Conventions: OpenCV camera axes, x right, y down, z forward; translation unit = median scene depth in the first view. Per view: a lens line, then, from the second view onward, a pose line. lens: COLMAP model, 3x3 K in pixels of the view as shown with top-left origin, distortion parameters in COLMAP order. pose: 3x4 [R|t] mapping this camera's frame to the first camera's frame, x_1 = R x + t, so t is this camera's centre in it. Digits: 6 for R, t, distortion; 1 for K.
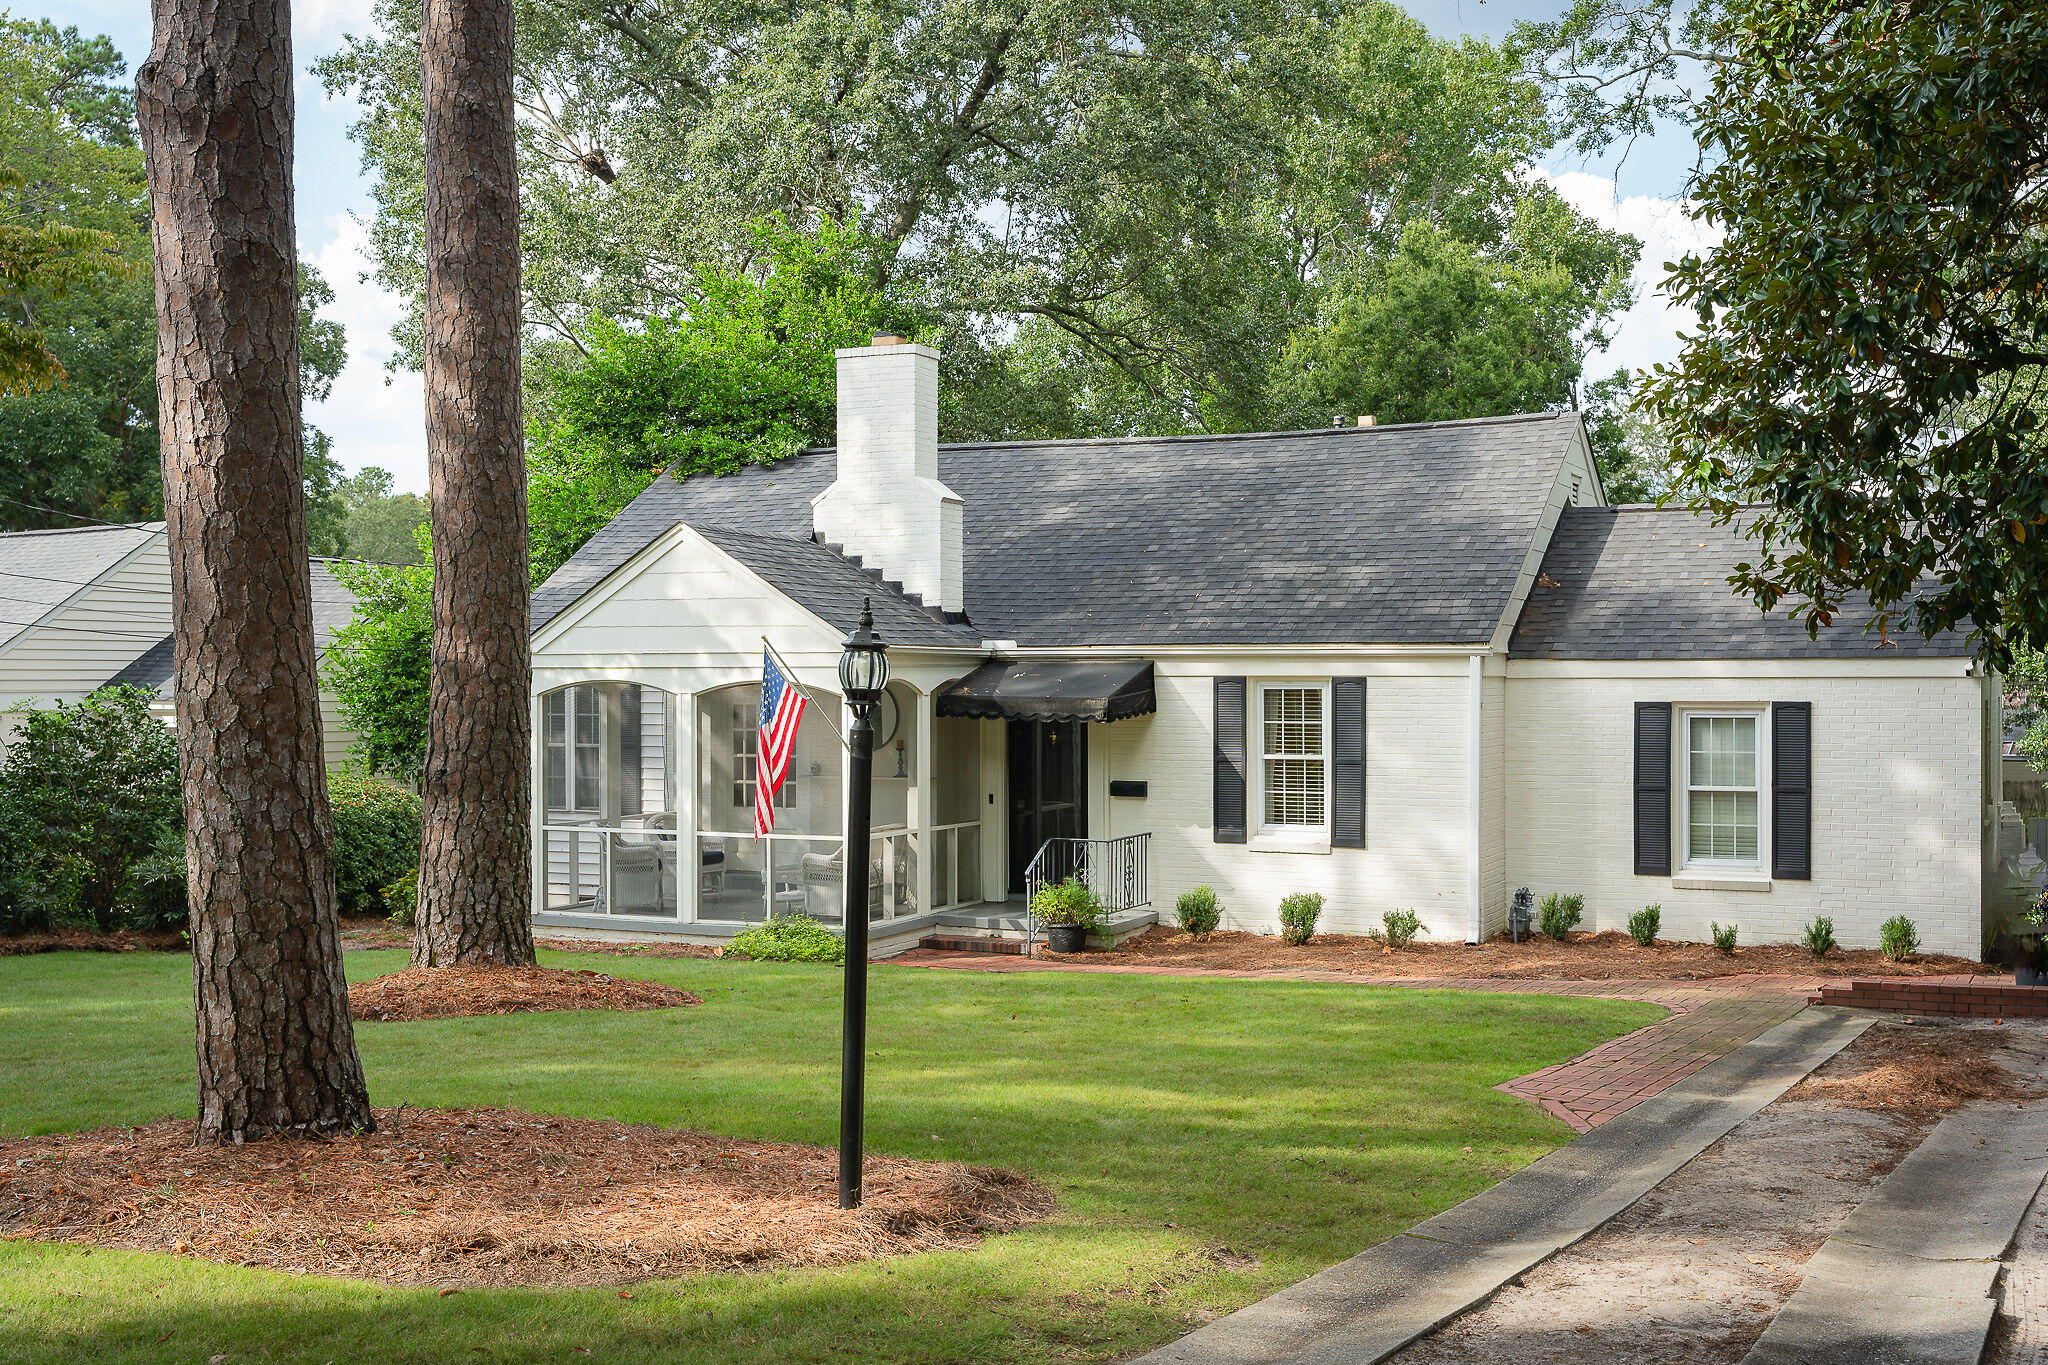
lens RADIAL K [[2209.7, 0, 1024.0], [0, 2209.7, 682.5], [0, 0, 1]] dist [0.002916, 0.007792]
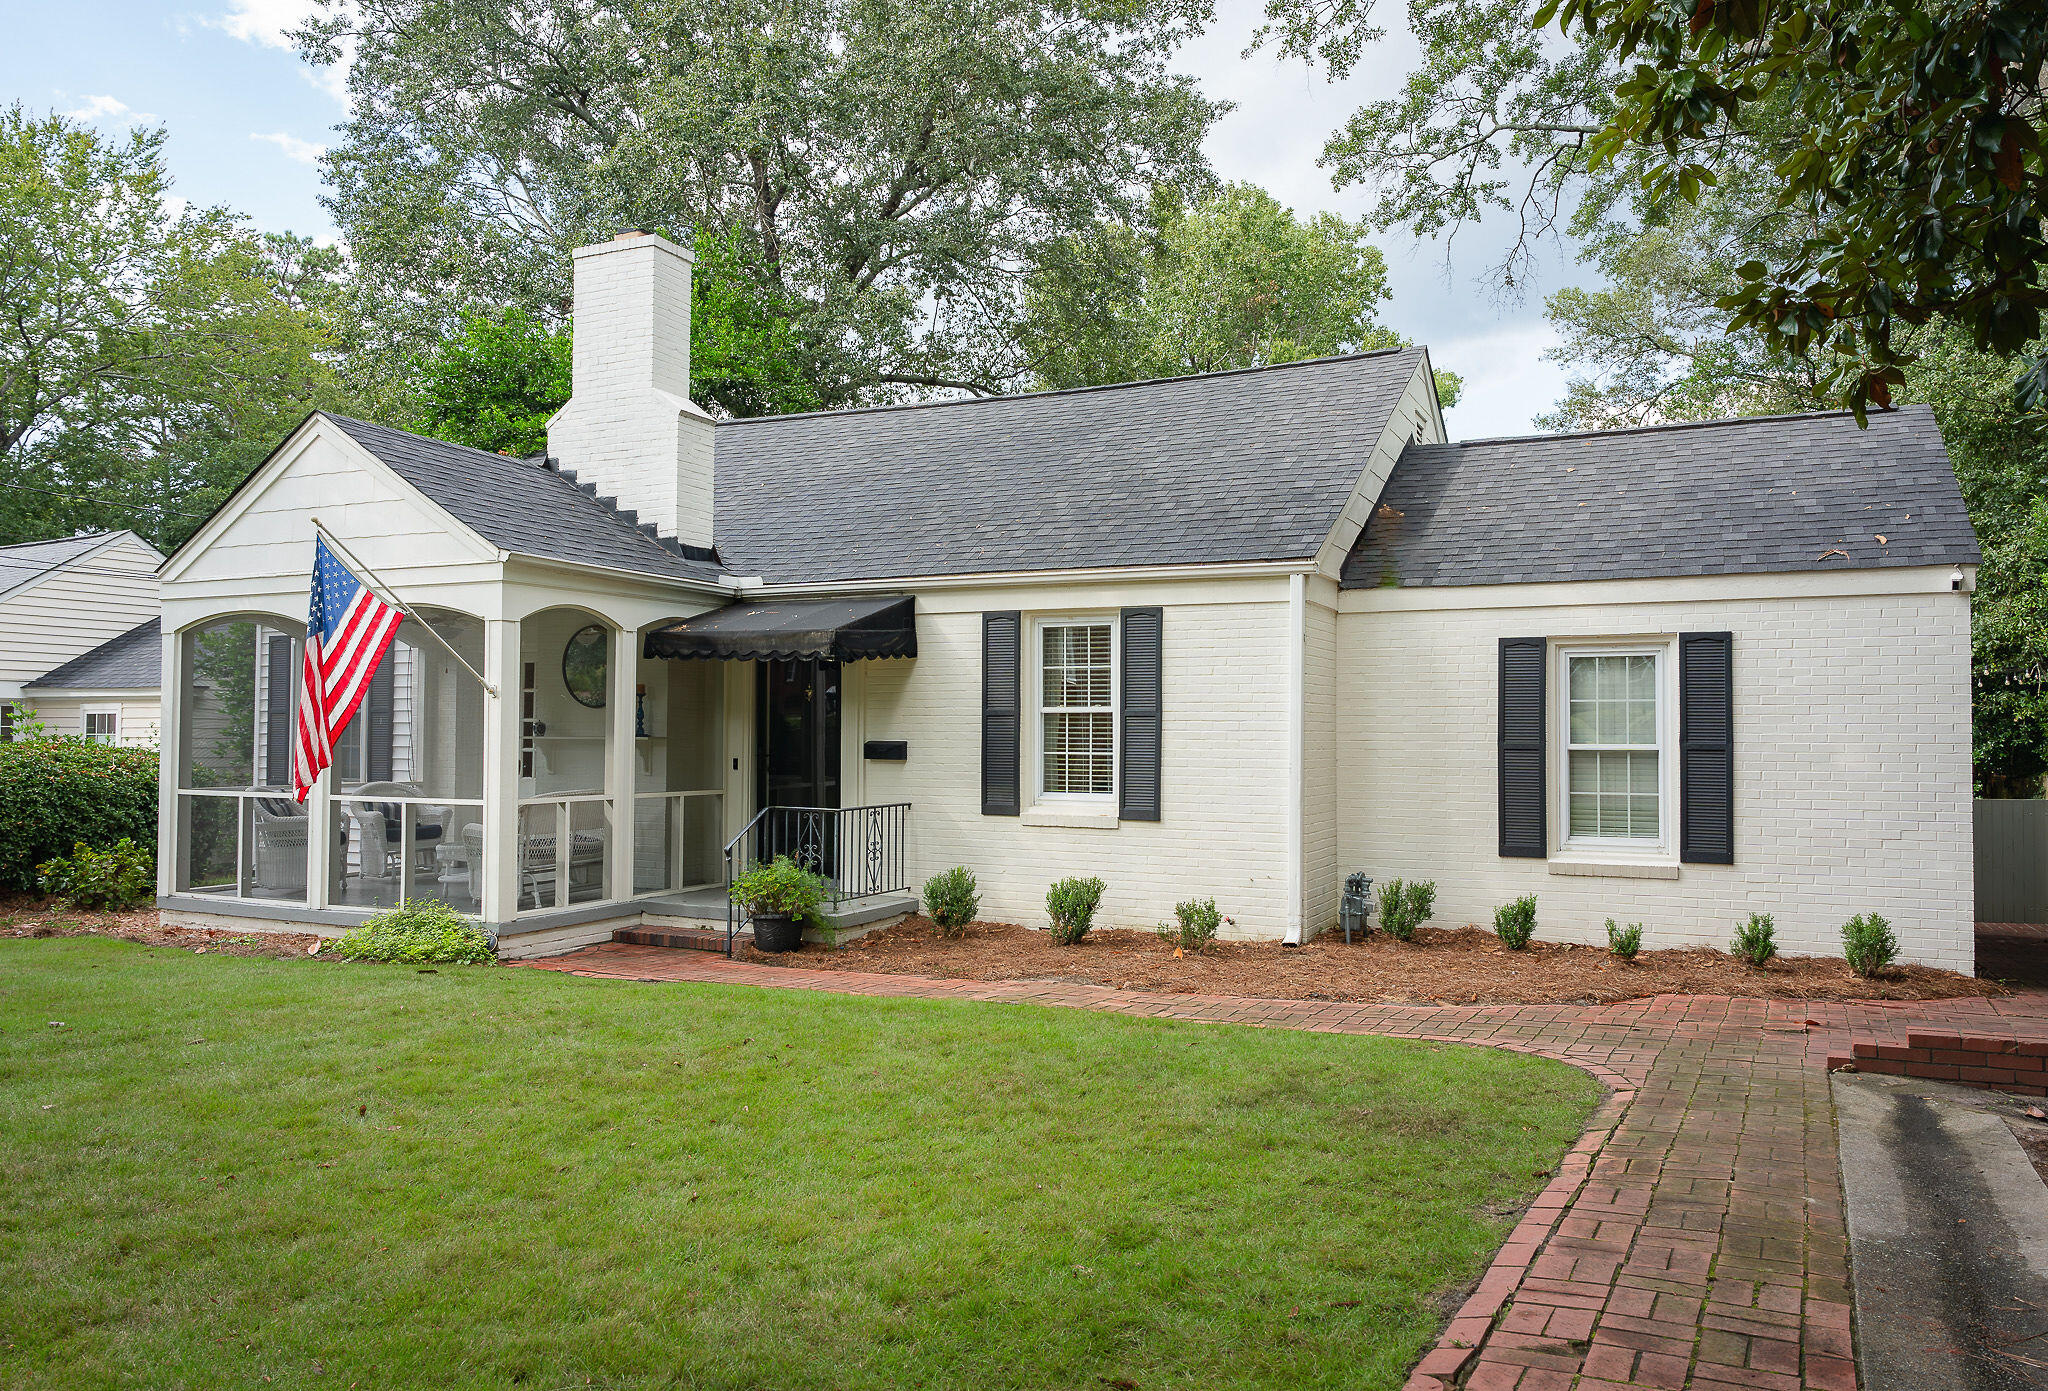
lens RADIAL K [[1442.1, 0, 1042.3], [0, 1442.1, 693.6], [0, 0, 1]] dist [-0.001223, 0.000698]
pose [[0.999971, 0.006808, -0.003304, 0.112705], [-0.006913, 0.999442, -0.032679, 0.046006], [0.003079, 0.032701, 0.999460, 0.476194]]
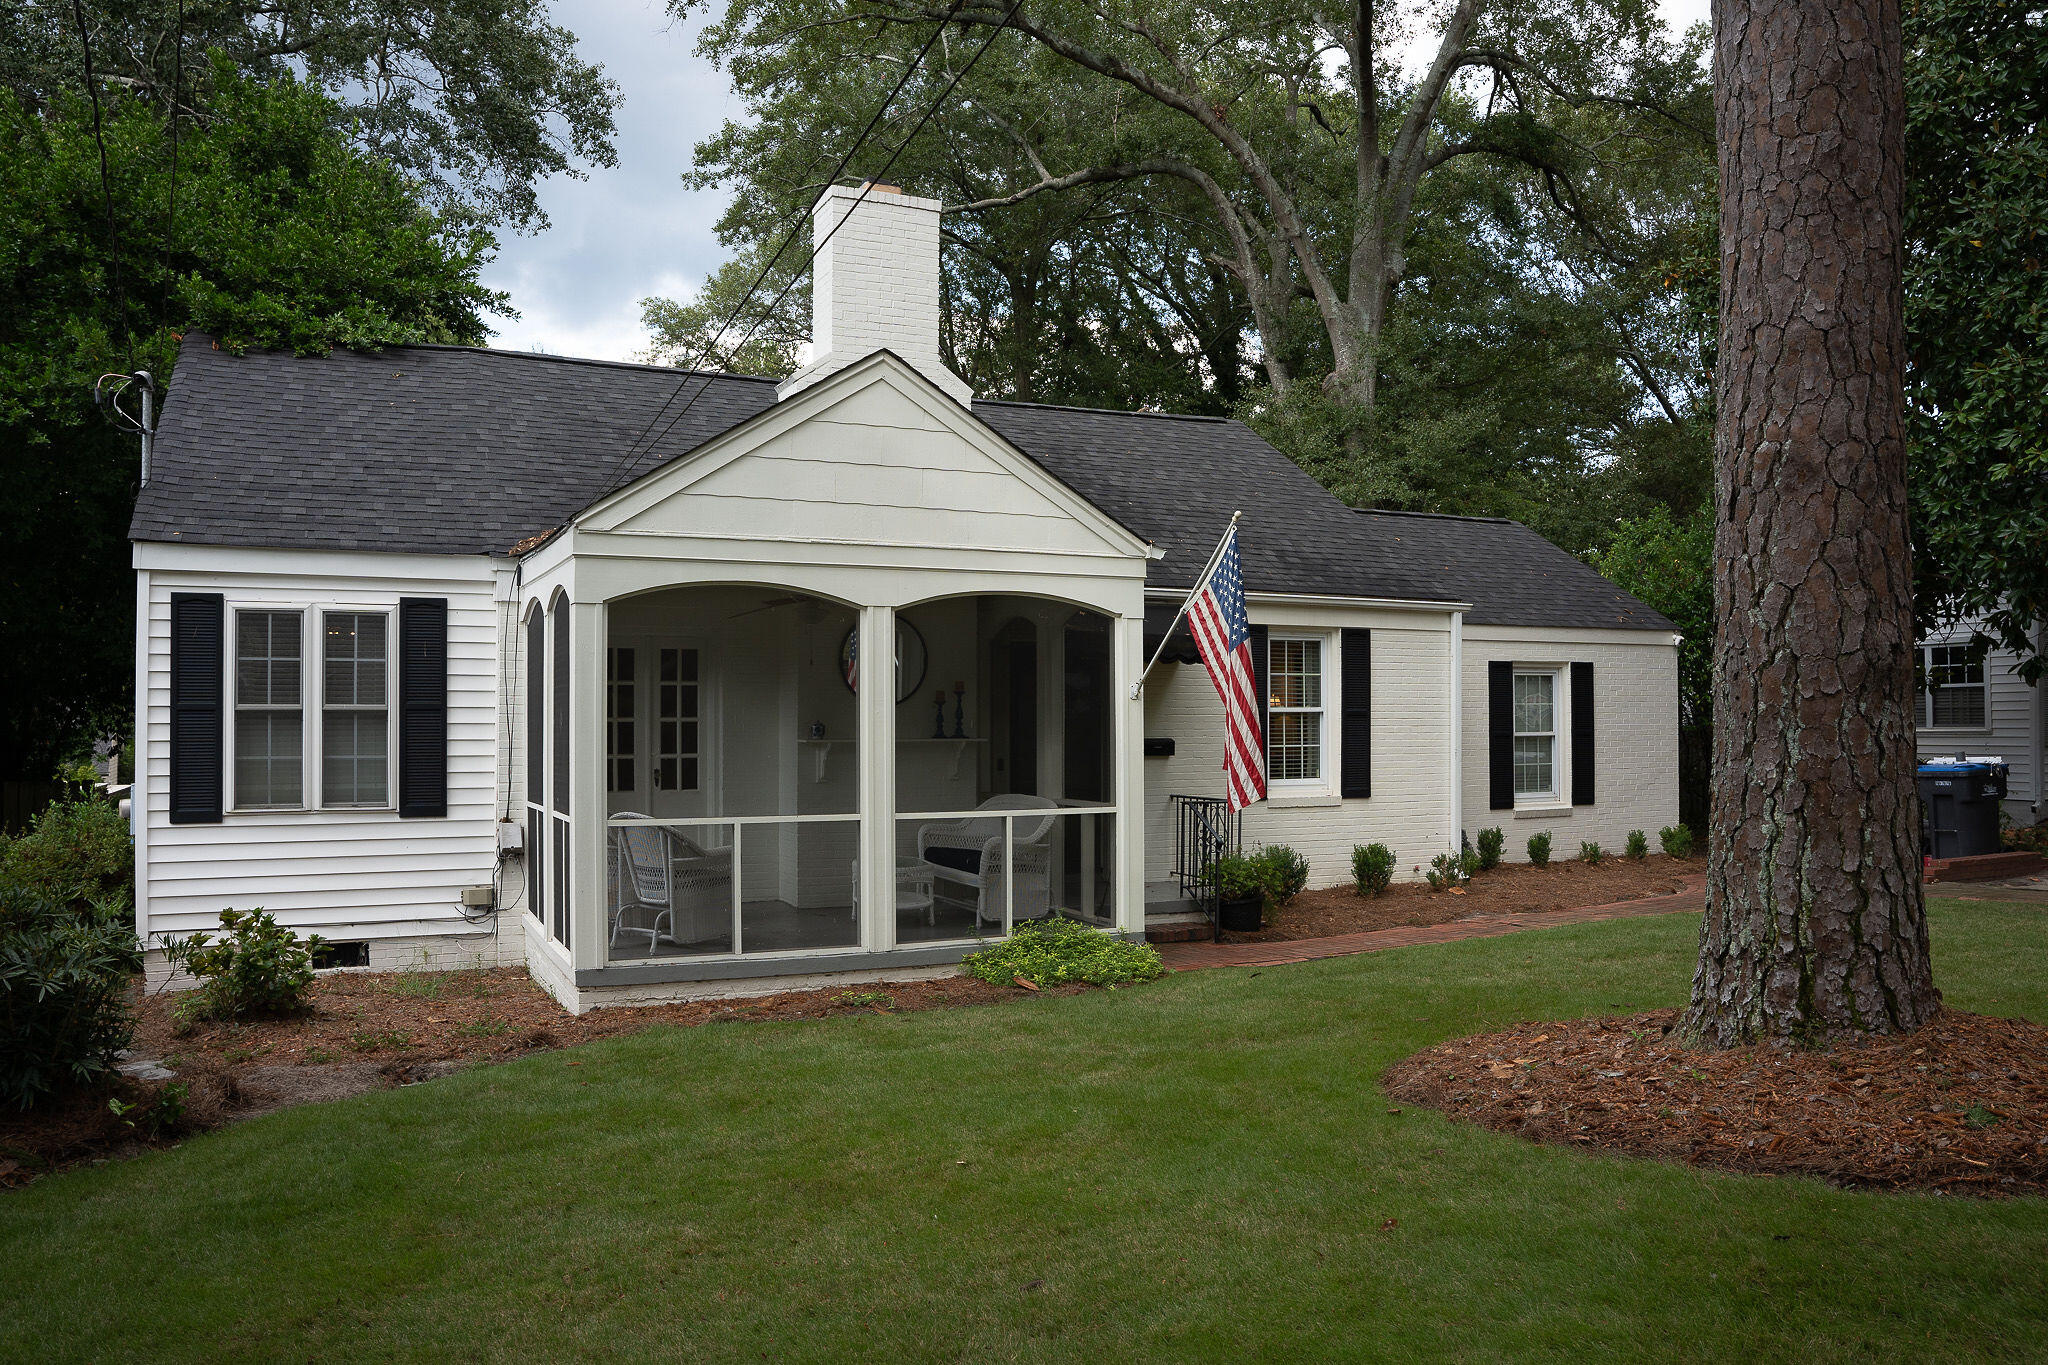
lens RADIAL K [[1508.4, 0, 1024.0], [0, 1508.4, 682.5], [0, 0, 1]] dist [-0.162533, 0.145724]
pose [[0.637898, 0.020022, 0.769860, -0.474798], [0.005401, 0.999521, -0.030470, 0.041923], [-0.770102, 0.023595, 0.637485, 0.679431]]
